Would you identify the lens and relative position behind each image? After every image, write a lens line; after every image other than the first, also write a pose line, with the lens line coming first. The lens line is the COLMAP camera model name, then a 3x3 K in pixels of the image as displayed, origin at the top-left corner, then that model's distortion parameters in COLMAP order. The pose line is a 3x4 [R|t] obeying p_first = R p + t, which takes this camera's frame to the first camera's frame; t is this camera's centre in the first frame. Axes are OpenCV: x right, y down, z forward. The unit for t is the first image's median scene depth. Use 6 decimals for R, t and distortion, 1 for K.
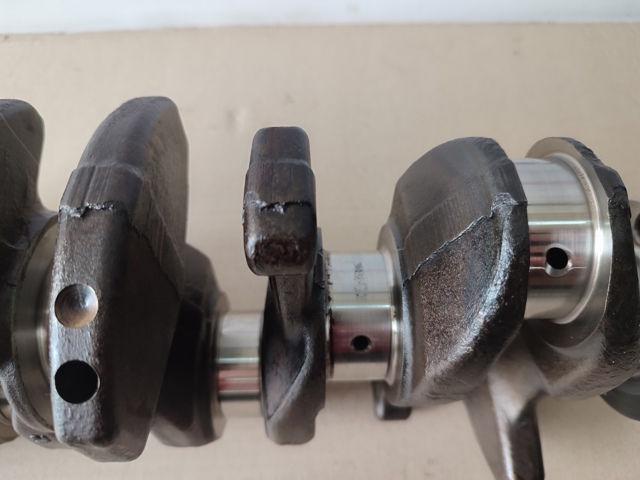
lens RADIAL K [[485.6, 0, 320.0], [0, 485.6, 240.0], [0, 0, 1]] dist [-0.043497, 0.003832]
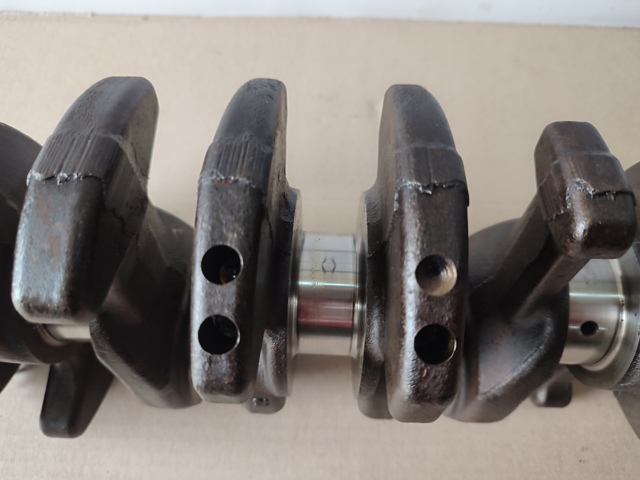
lens RADIAL K [[482.6, 0, 320.7], [0, 482.6, 238.9], [0, 0, 1]] dist [-0.044759, 0.008329]
pose [[0.997431, 0.058056, -0.041956, -0.232411], [-0.057482, 0.998237, 0.014756, 0.017634], [0.042738, -0.012307, 0.999010, -0.031582]]
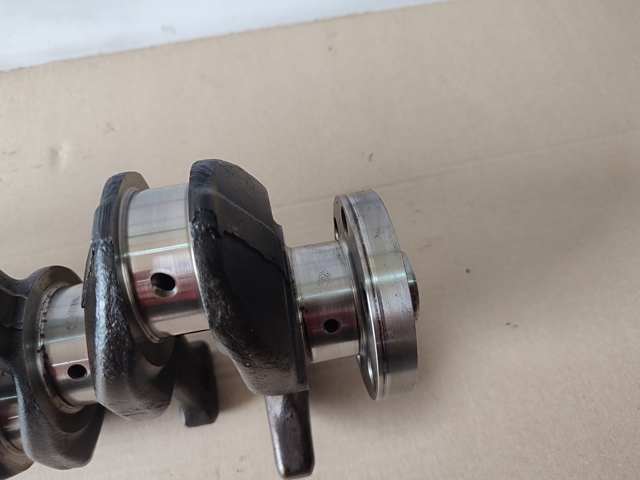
lens RADIAL K [[461.2, 0, 321.8], [0, 461.2, 248.5], [0, 0, 1]] dist [-0.028330, -0.002094]
pose [[0.987796, -0.150815, 0.038905, 0.314061], [0.149058, 0.987818, 0.044700, -0.012519], [-0.045173, -0.038355, 0.998243, -0.004109]]
